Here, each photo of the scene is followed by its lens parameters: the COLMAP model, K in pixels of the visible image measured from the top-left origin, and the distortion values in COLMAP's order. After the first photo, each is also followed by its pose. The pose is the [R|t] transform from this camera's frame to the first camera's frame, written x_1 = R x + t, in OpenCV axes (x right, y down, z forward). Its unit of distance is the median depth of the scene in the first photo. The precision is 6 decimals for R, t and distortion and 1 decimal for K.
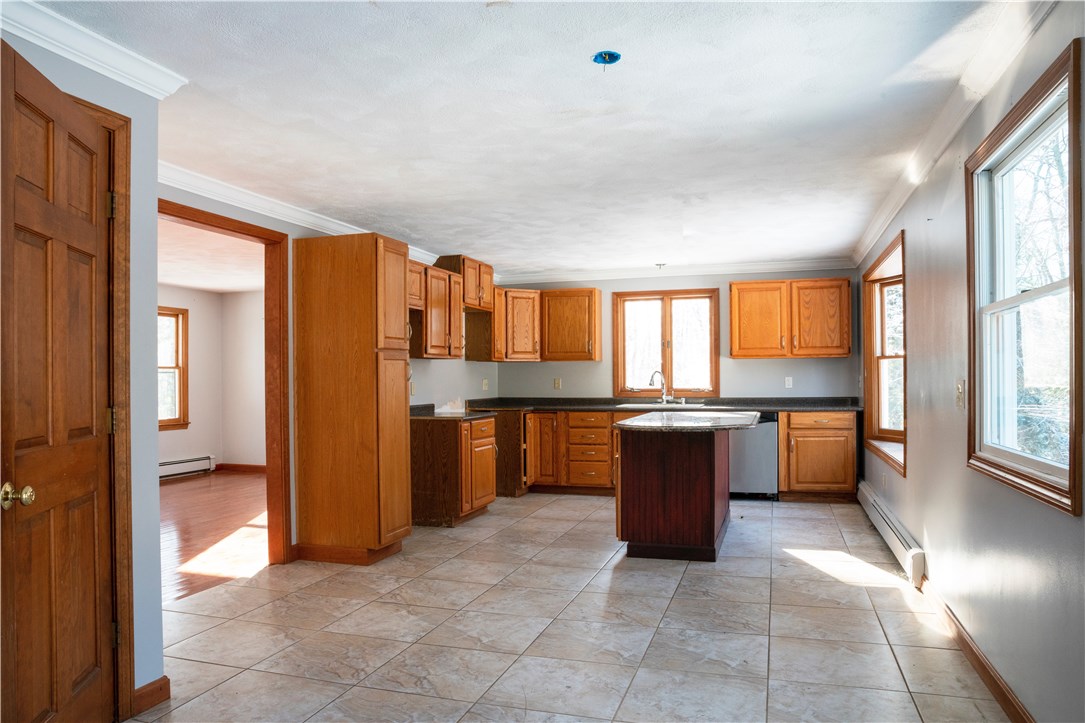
lens RADIAL K [[770.2, 0, 538.0], [0, 770.2, 365.7], [0, 0, 1]] dist [-0.084231, 0.053447]
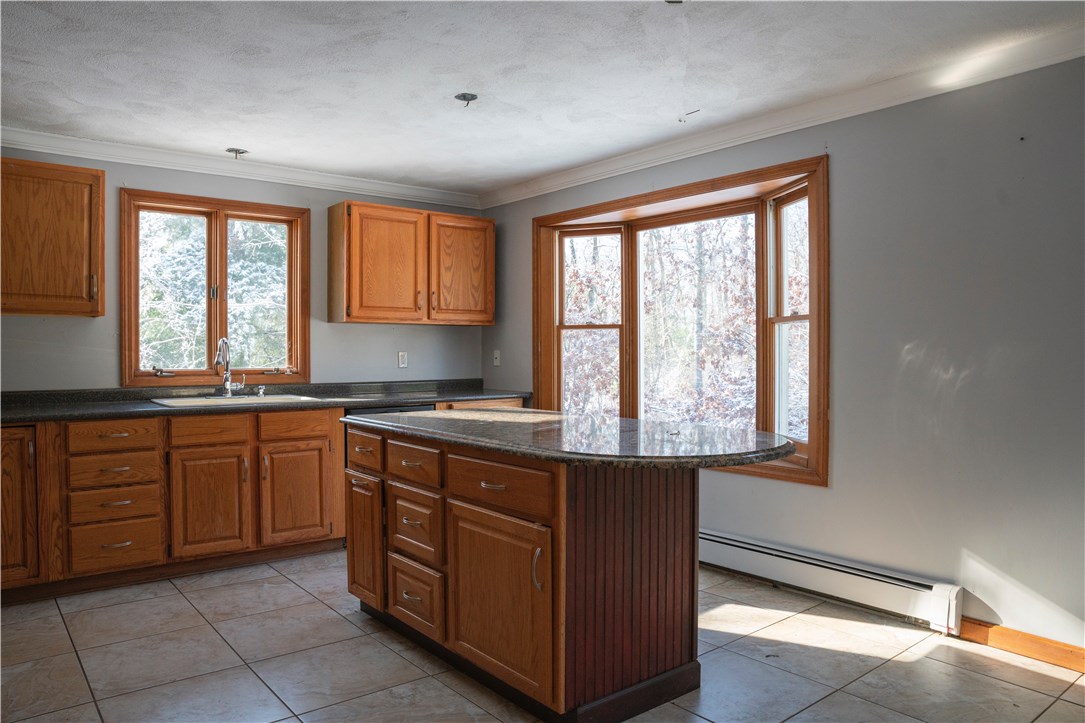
lens RADIAL K [[770.2, 0, 548.2], [0, 770.2, 356.1], [0, 0, 1]] dist [-0.084231, 0.053447]
pose [[0.555385, 0.003513, 0.831586, -0.178828], [-0.017840, 0.999811, 0.007690, 0.010890], [-0.831402, -0.019107, 0.555343, 0.503251]]
